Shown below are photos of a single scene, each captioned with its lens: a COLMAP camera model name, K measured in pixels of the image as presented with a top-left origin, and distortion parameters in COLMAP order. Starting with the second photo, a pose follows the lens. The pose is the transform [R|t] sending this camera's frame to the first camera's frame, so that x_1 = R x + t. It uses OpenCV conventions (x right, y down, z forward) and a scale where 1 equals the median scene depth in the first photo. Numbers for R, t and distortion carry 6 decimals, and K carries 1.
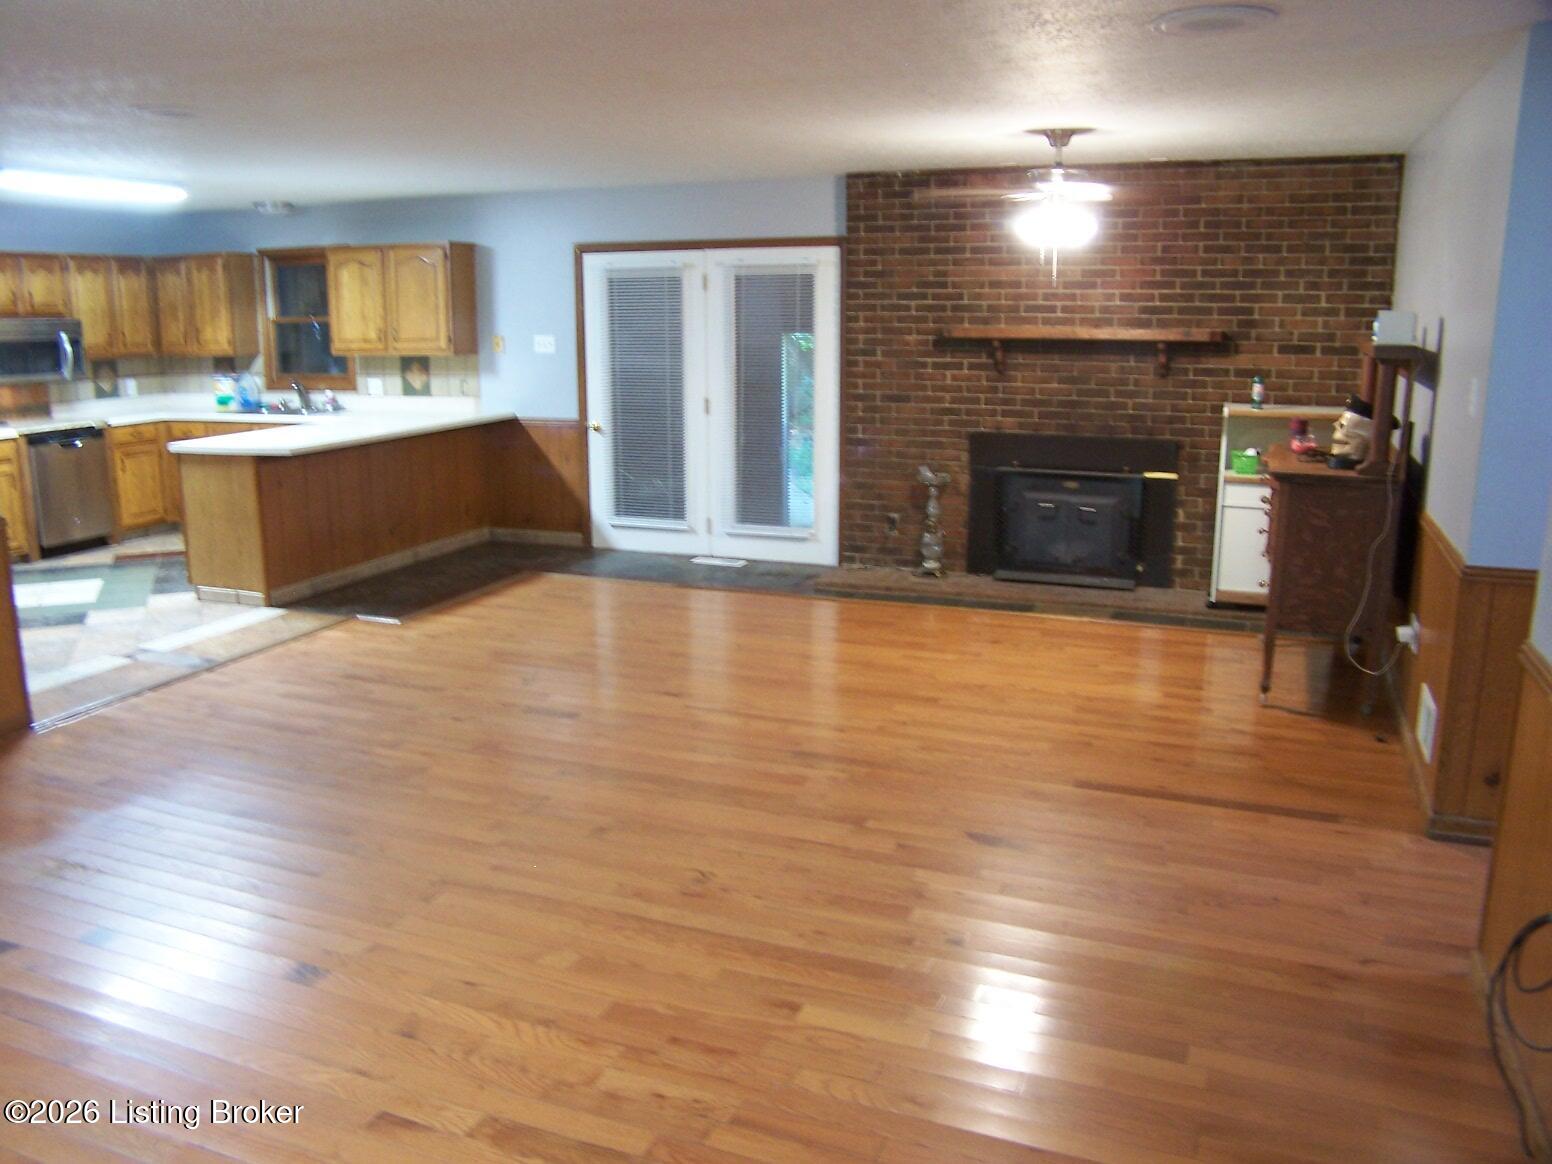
lens RADIAL K [[1255.1, 0, 741.8], [0, 1255.1, 588.5], [0, 0, 1]] dist [-0.143501, 0.114680]
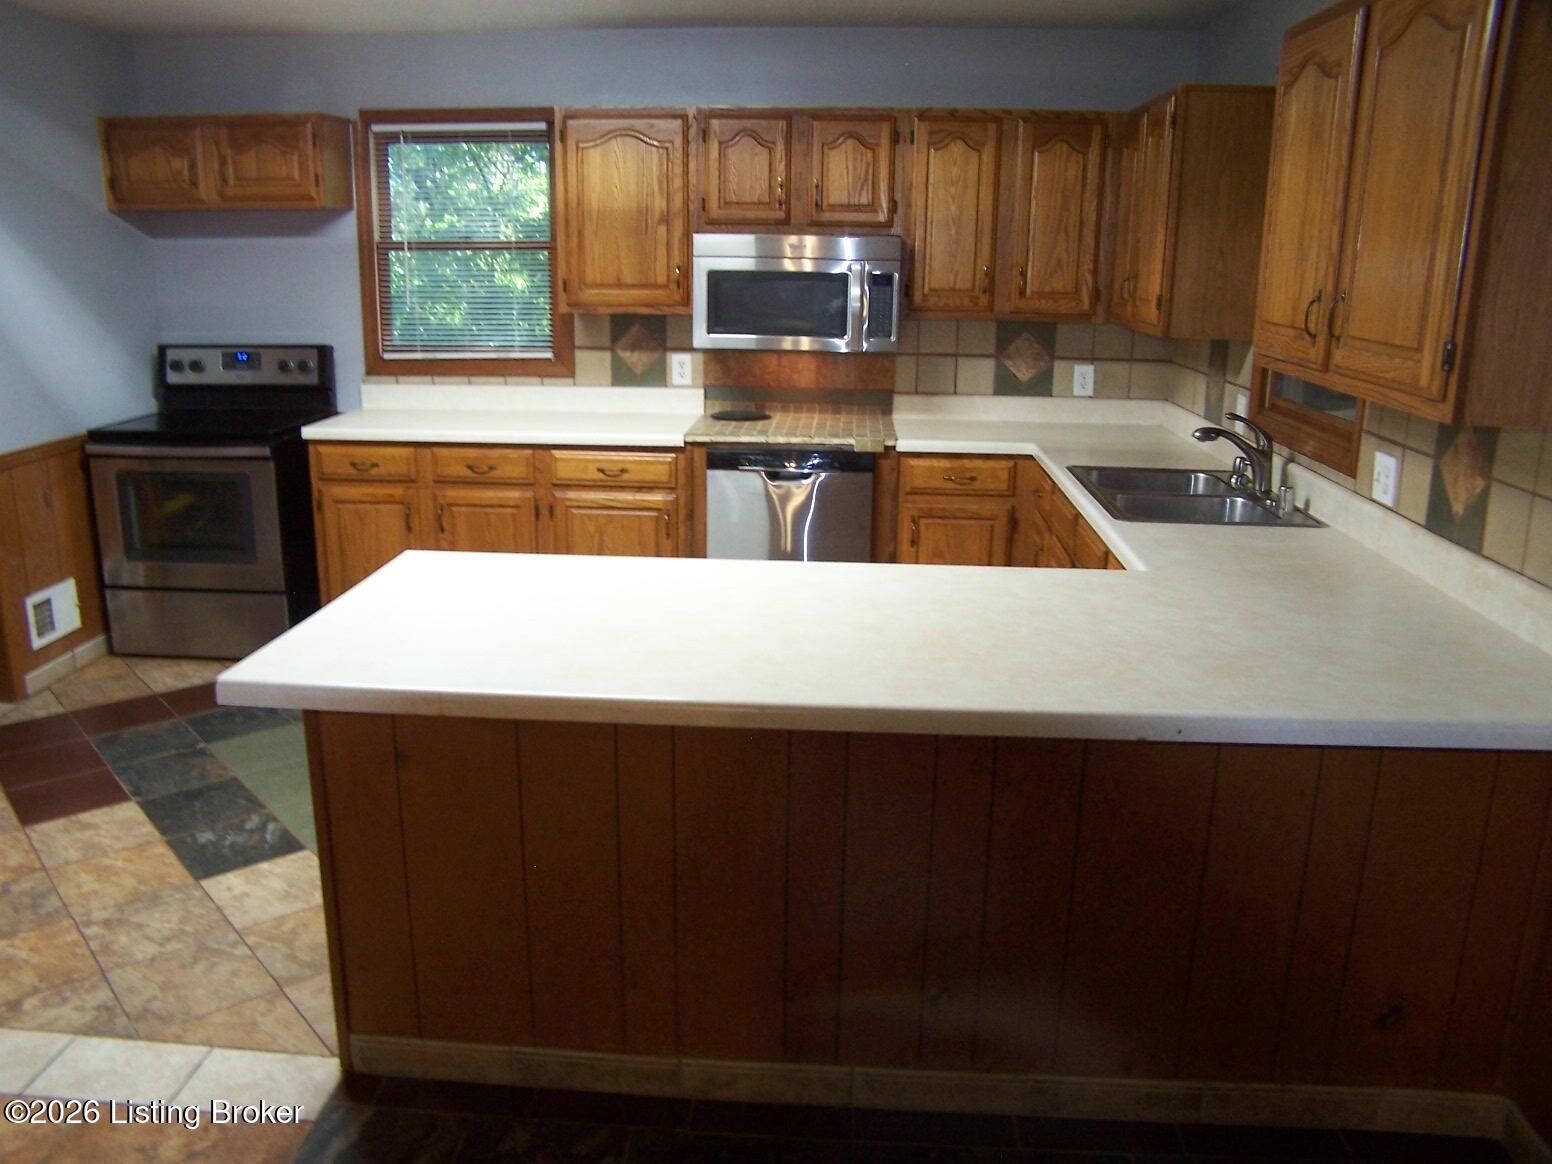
lens RADIAL K [[1255.1, 0, 741.8], [0, 1255.1, 588.5], [0, 0, 1]] dist [-0.143501, 0.114680]
pose [[0.302059, 0.258340, -0.917617, -0.062090], [-0.221442, 0.955264, 0.196045, -0.197526], [0.927213, 0.143982, 0.345754, 0.911305]]
